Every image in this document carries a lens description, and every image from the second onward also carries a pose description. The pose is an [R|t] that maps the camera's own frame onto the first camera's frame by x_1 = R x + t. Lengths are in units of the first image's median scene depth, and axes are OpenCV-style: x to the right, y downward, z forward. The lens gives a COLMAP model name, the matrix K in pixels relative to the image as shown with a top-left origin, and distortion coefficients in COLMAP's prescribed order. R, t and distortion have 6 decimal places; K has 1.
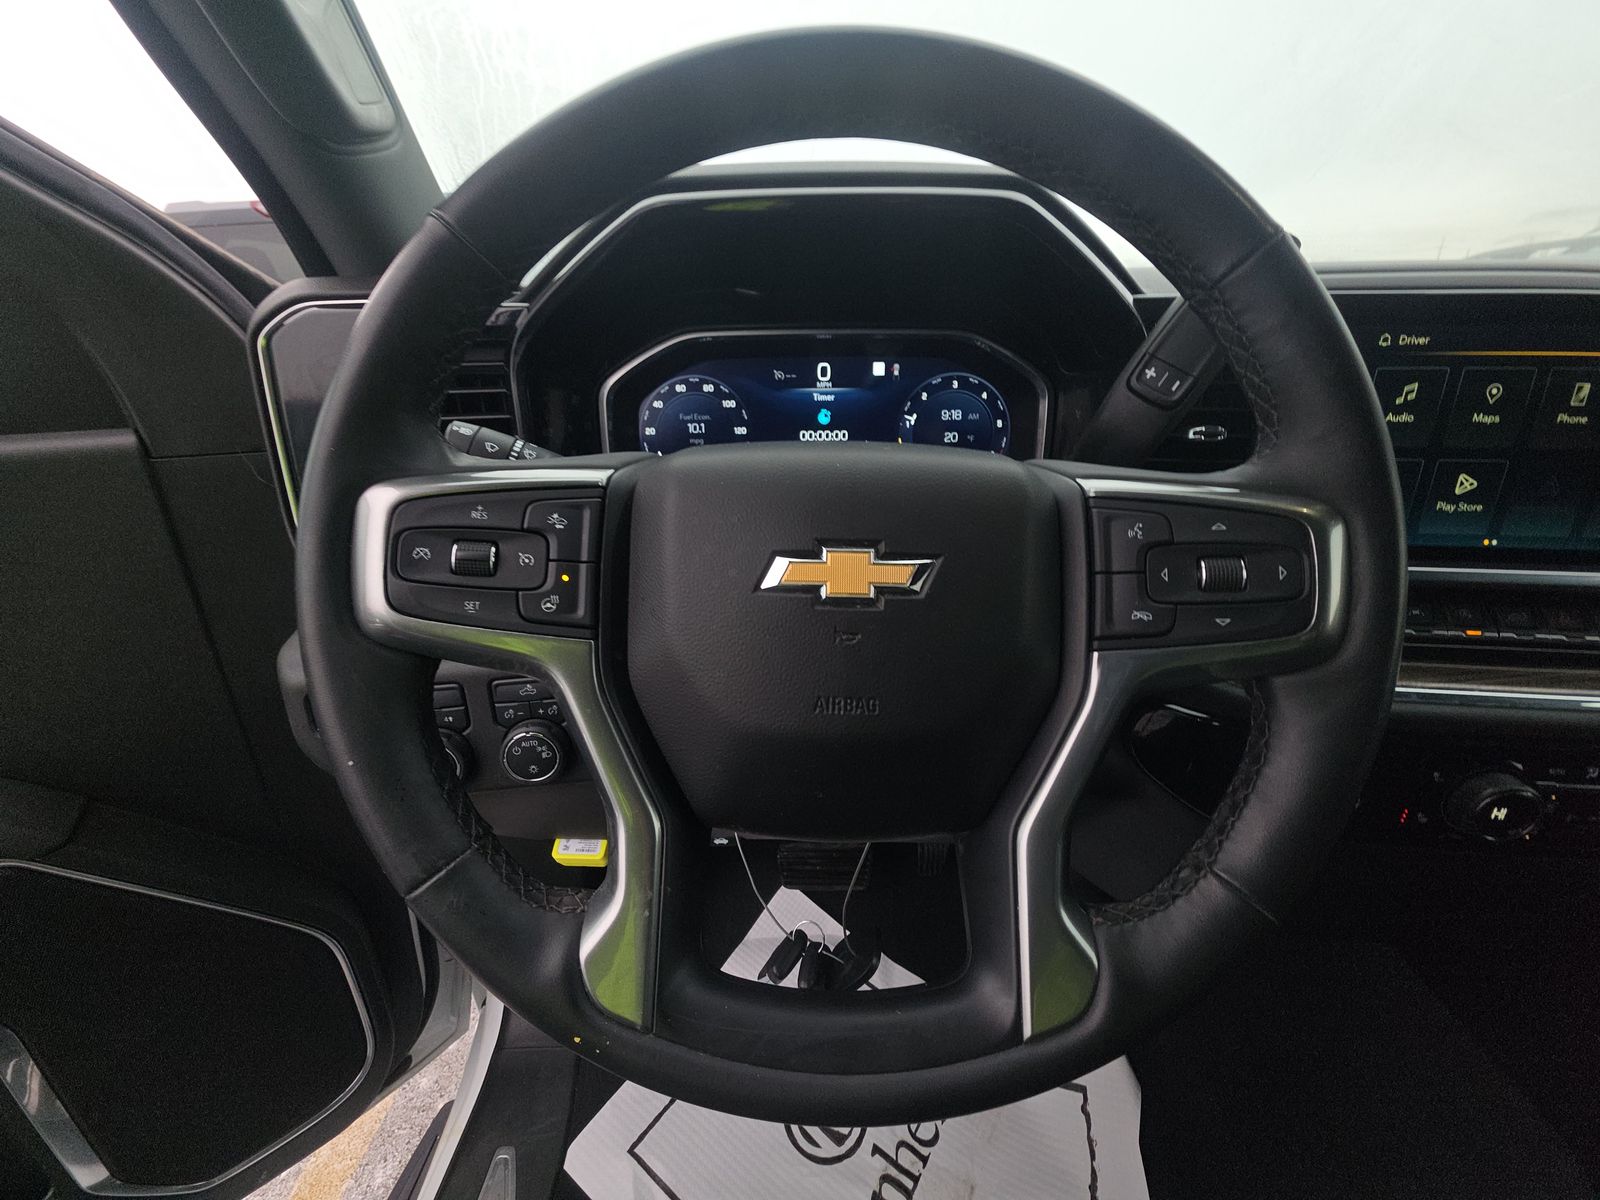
lens RADIAL K [[644.5, 0, 799.3], [0, 644.5, 606.2], [0, 0, 1]] dist [0.006502, -0.004347]
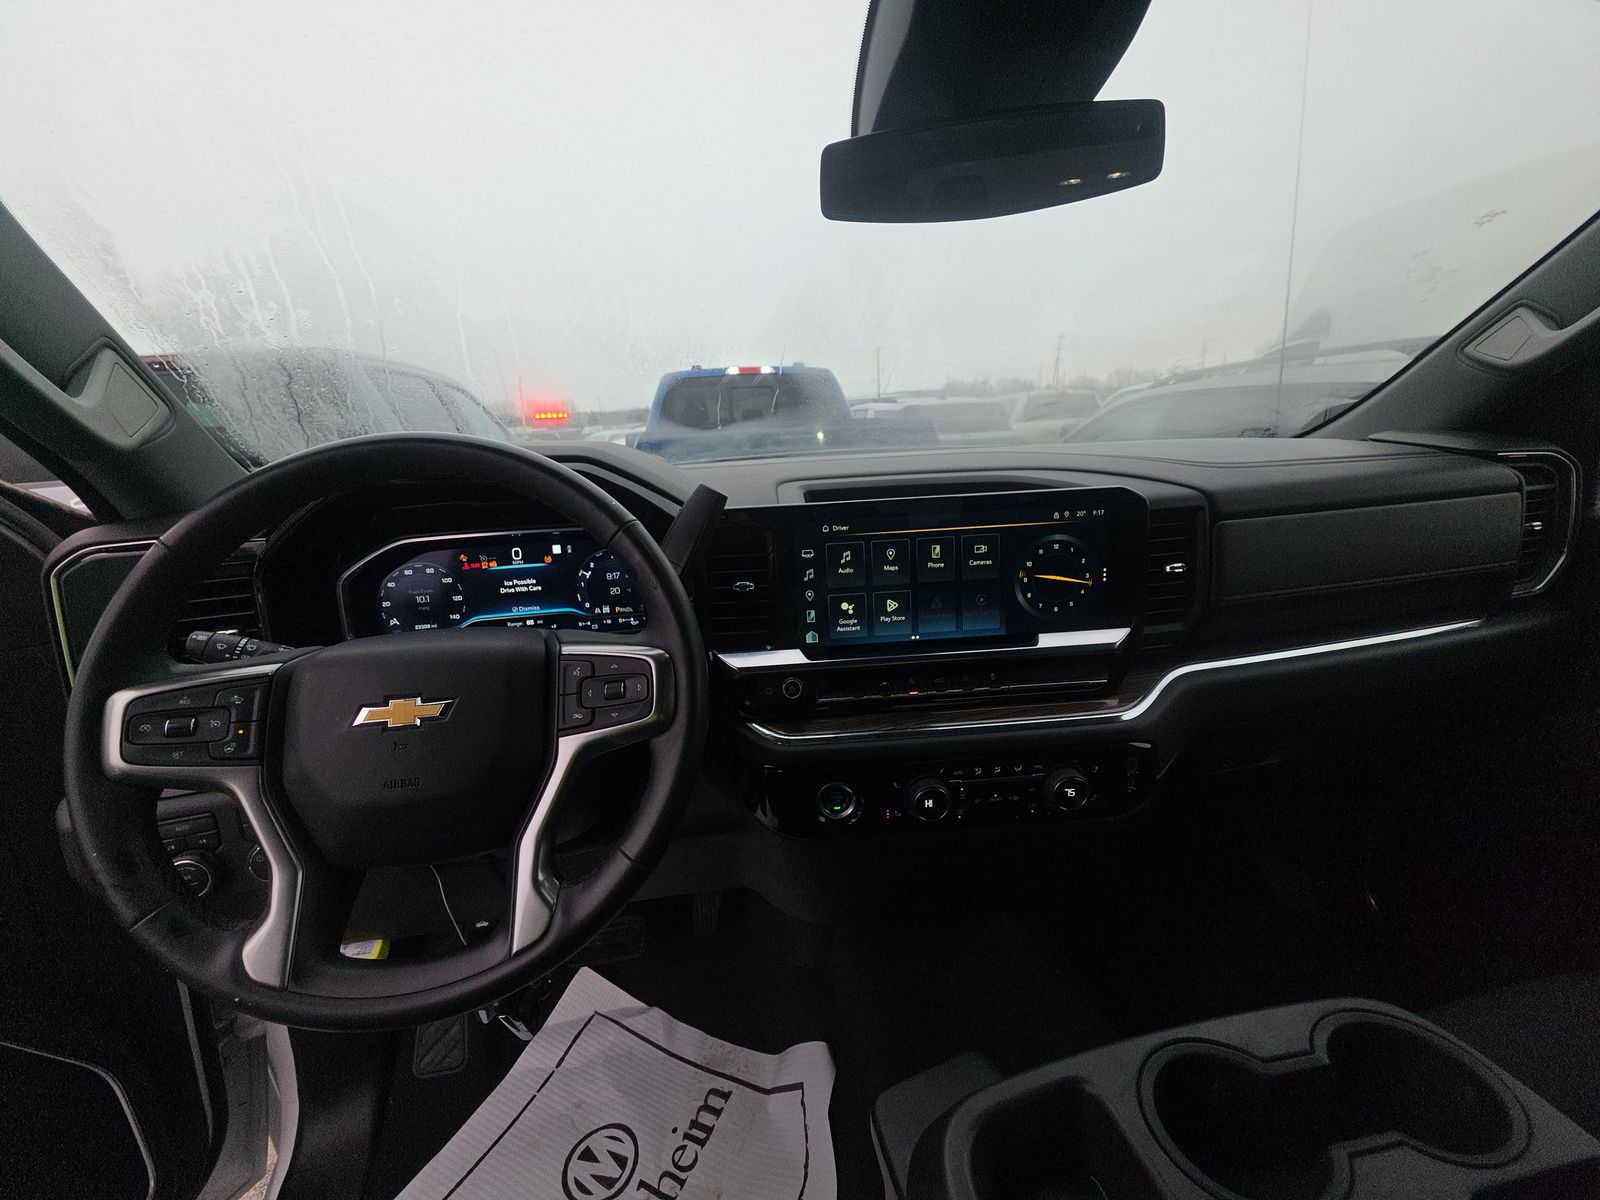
lens RADIAL K [[644.5, 0, 802.6], [0, 644.5, 599.7], [0, 0, 1]] dist [0.006502, -0.004347]
pose [[0.981831, -0.083102, 0.170596, 0.408595], [0.108074, 0.983841, -0.142746, 0.009090], [-0.155977, 0.158590, 0.974946, -0.476932]]
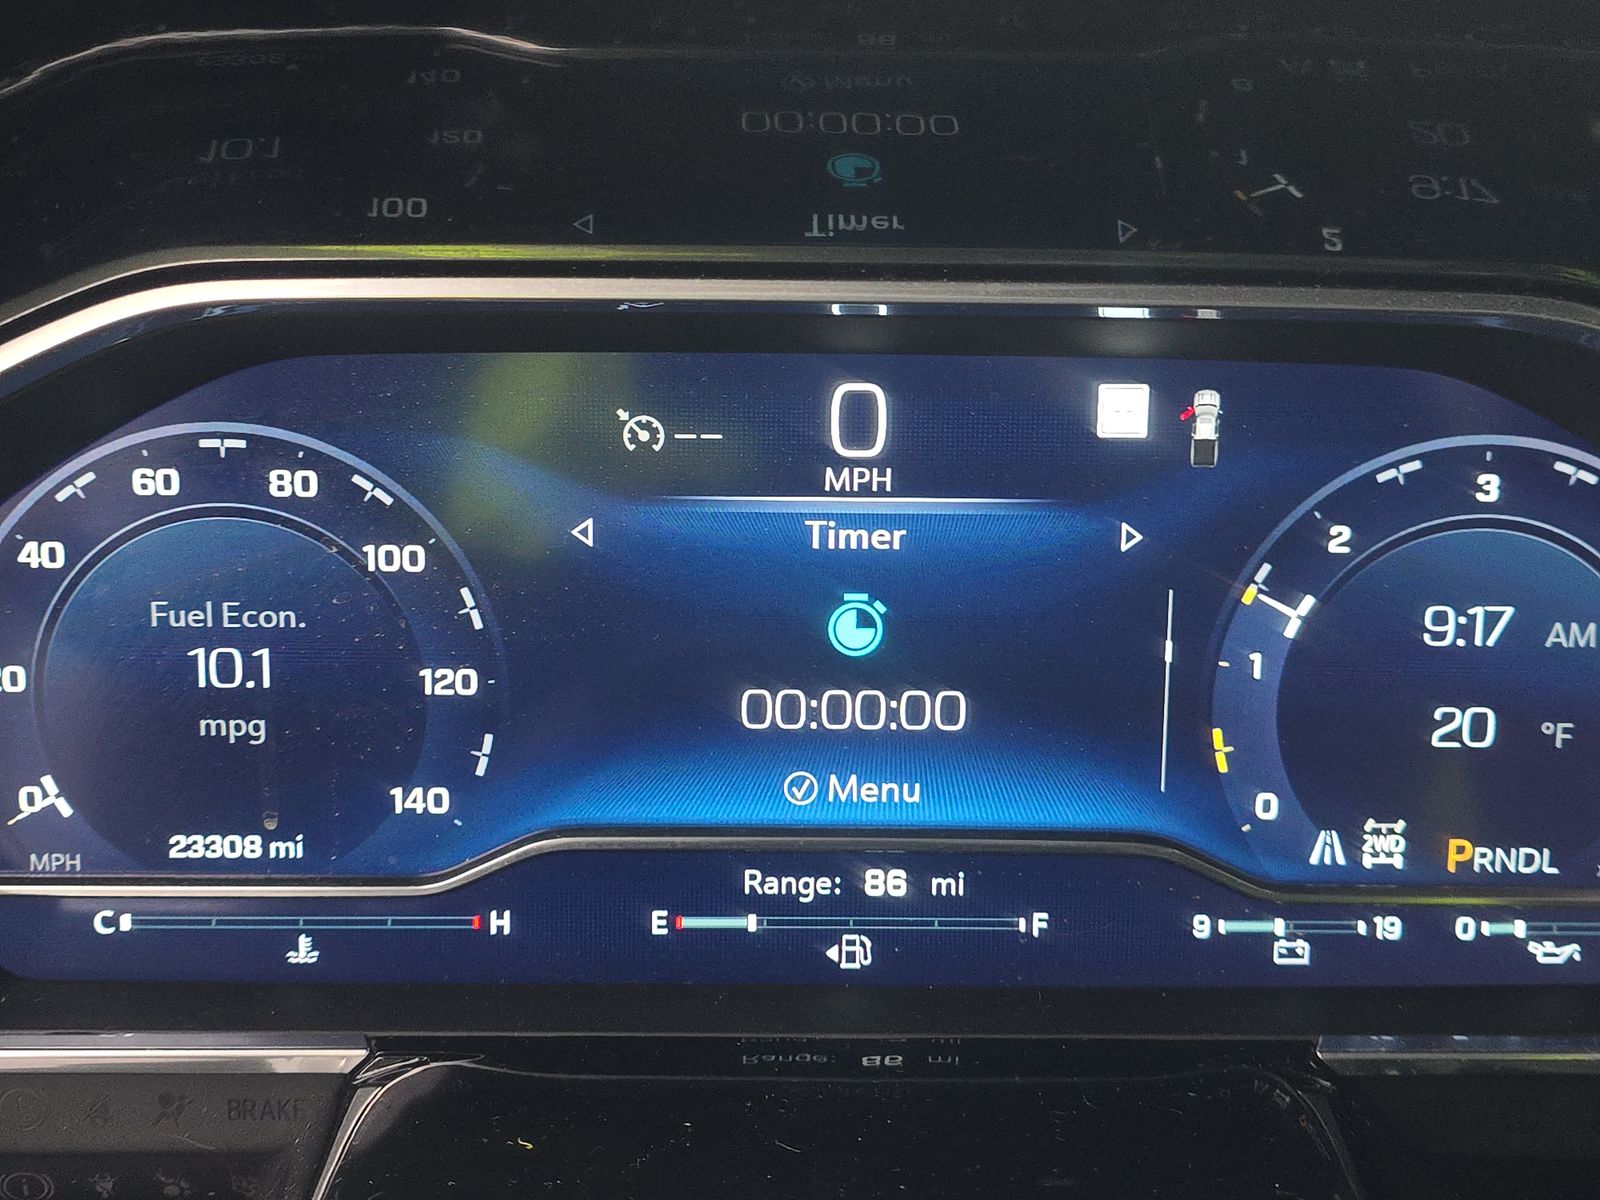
lens RADIAL K [[2157.4, 0, 803.2], [0, 2157.4, 597.6], [0, 0, 1]] dist [0.077755, 0.000000]
pose [[0.999266, 0.014344, 0.035535, -0.003468], [-0.012518, 0.998617, -0.051061, -0.271488], [-0.036218, 0.050579, 0.998063, 0.311794]]
